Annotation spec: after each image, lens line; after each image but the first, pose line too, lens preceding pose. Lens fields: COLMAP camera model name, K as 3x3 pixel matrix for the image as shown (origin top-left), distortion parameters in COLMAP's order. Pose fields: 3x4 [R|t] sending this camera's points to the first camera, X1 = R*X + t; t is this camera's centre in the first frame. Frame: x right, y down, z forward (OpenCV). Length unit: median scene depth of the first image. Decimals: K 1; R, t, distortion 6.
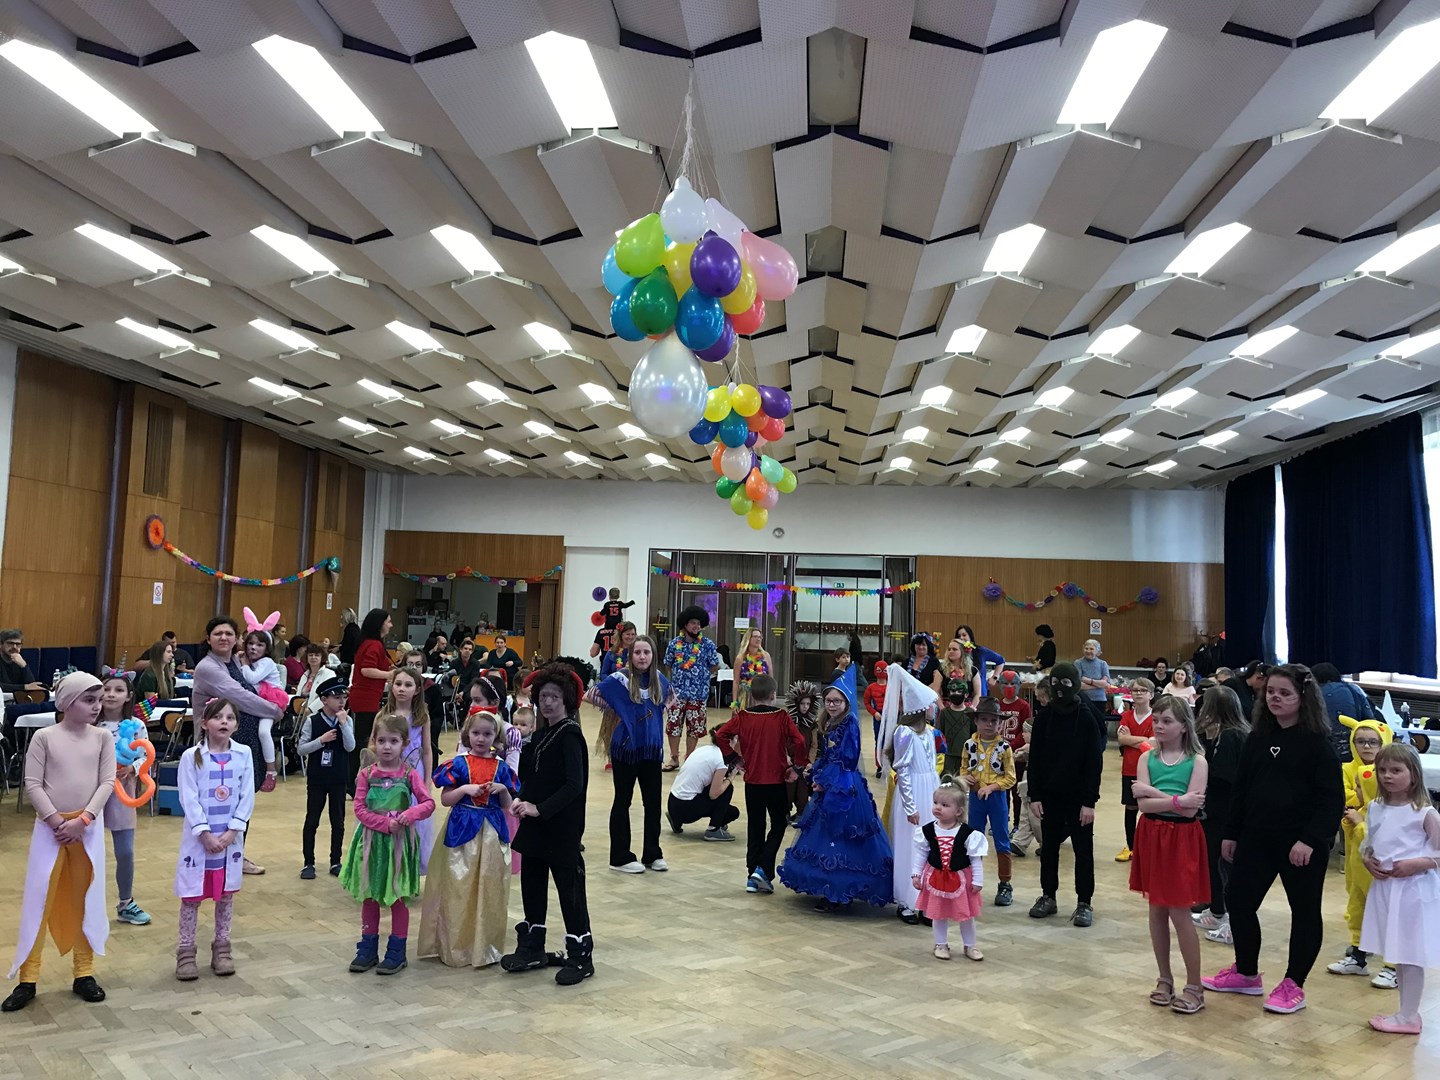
lens RADIAL K [[1172.2, 0, 726.0], [0, 1172.2, 540.3], [0, 0, 1]] dist [0.004554, 0.000452]
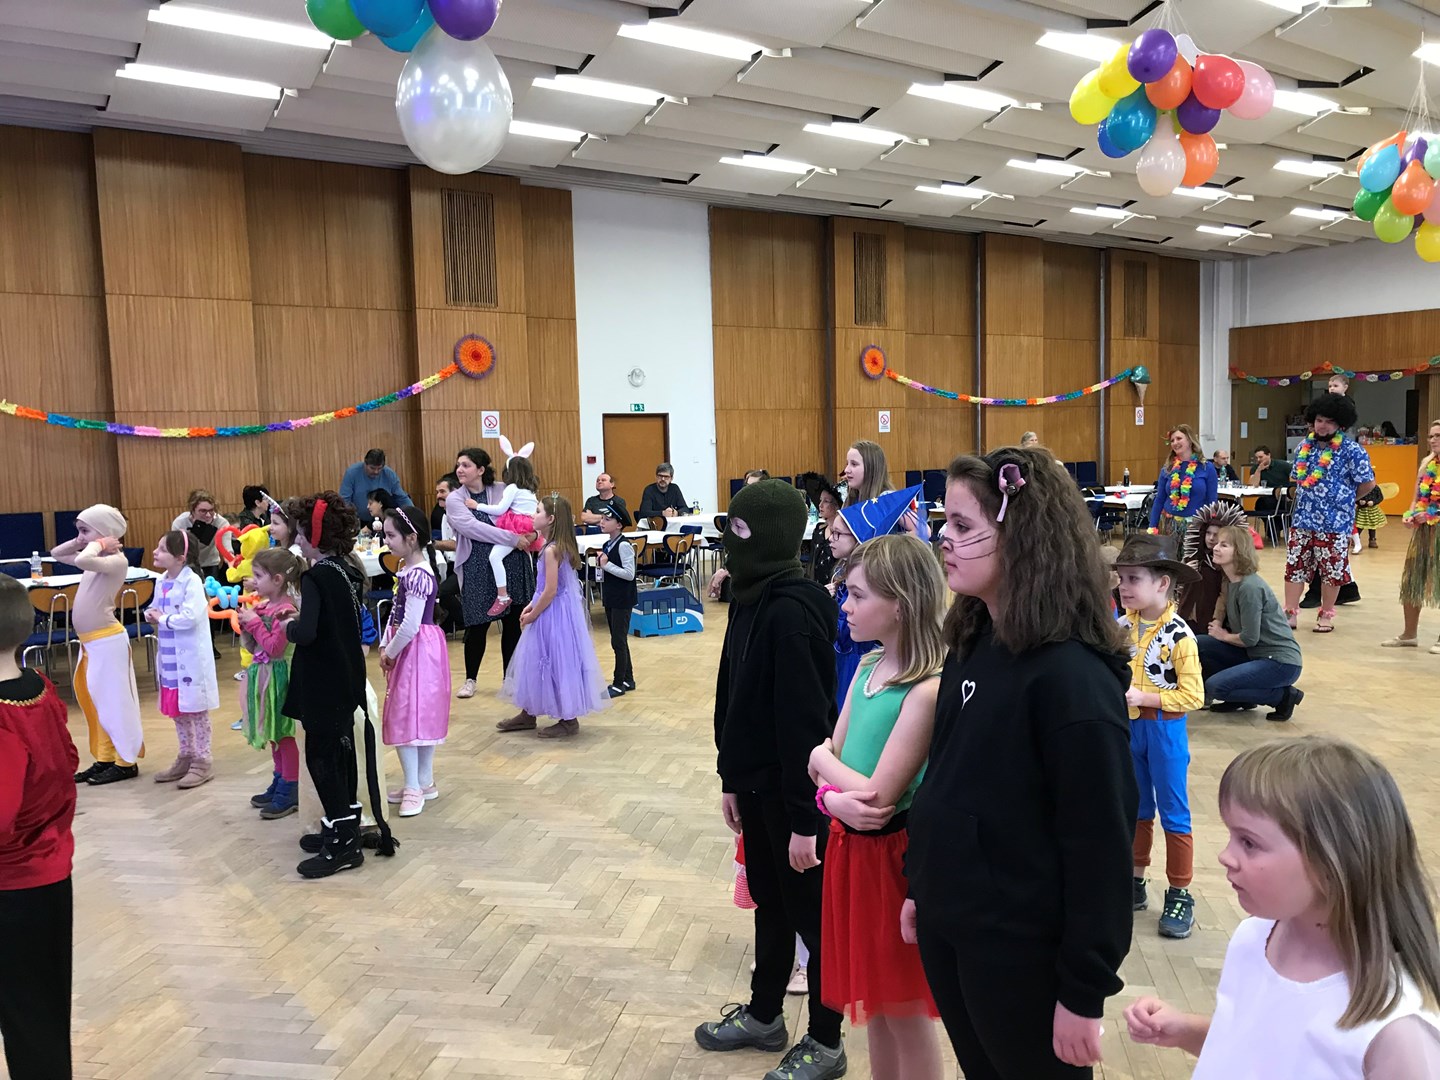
lens RADIAL K [[1172.2, 0, 726.0], [0, 1172.2, 540.3], [0, 0, 1]] dist [0.004554, 0.000452]
pose [[0.623627, 0.017973, -0.781516, 0.160019], [0.101418, 0.989426, 0.103683, 0.019001], [0.775116, -0.143919, 0.615210, 0.167848]]
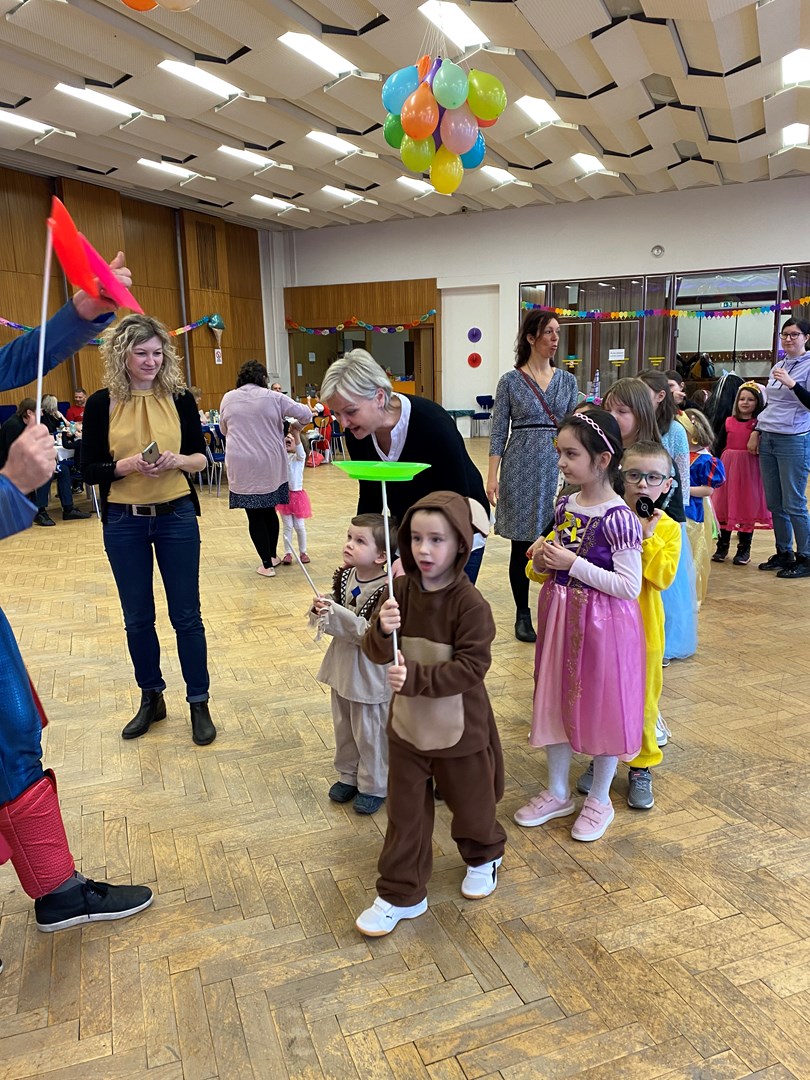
lens RADIAL K [[818.2, 0, 401.1], [0, 818.2, 540.8], [0, 0, 1]] dist [0.035438, -0.033957]
pose [[0.933275, 0.020040, -0.358603, 0.094941], [0.078525, 0.962902, 0.258174, 0.030373], [0.350473, -0.269107, 0.897079, 0.297595]]
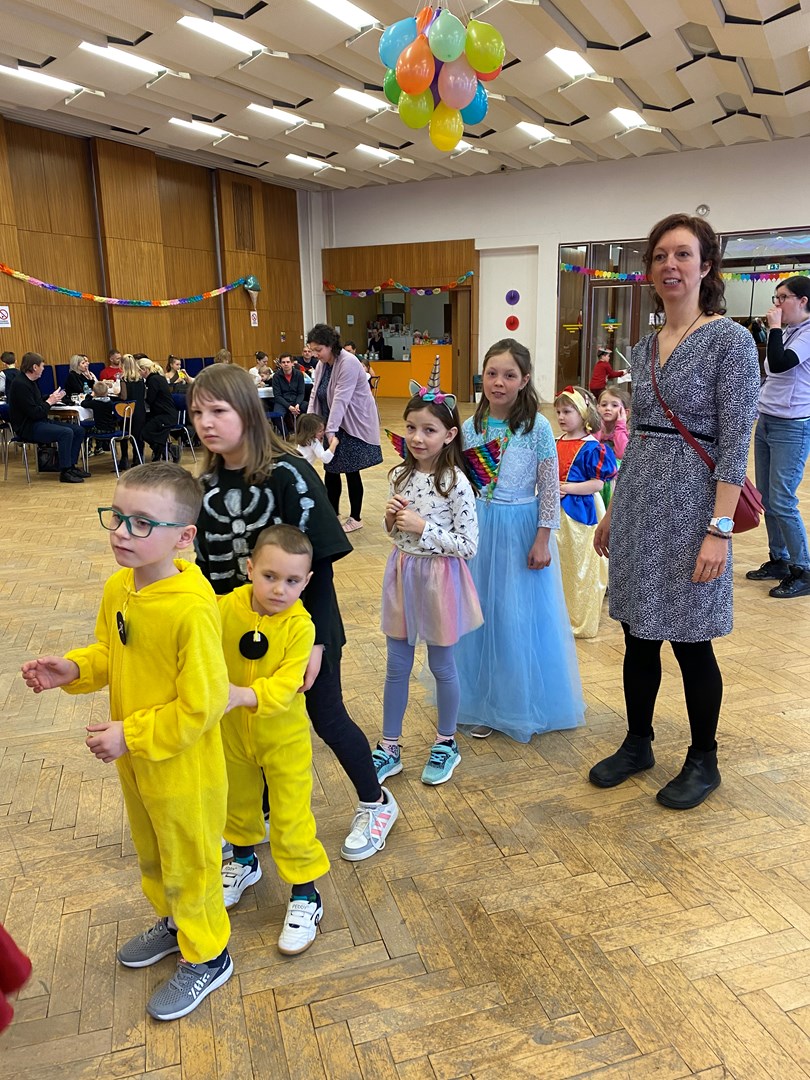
lens RADIAL K [[819.9, 0, 405.0], [0, 819.9, 540.0], [0, 0, 1]] dist [0.020226, -0.015751]
pose [[0.909463, 0.054060, -0.412256, 0.112379], [0.075966, 0.953218, 0.292584, 0.032264], [0.408787, -0.297412, 0.862809, 0.304799]]
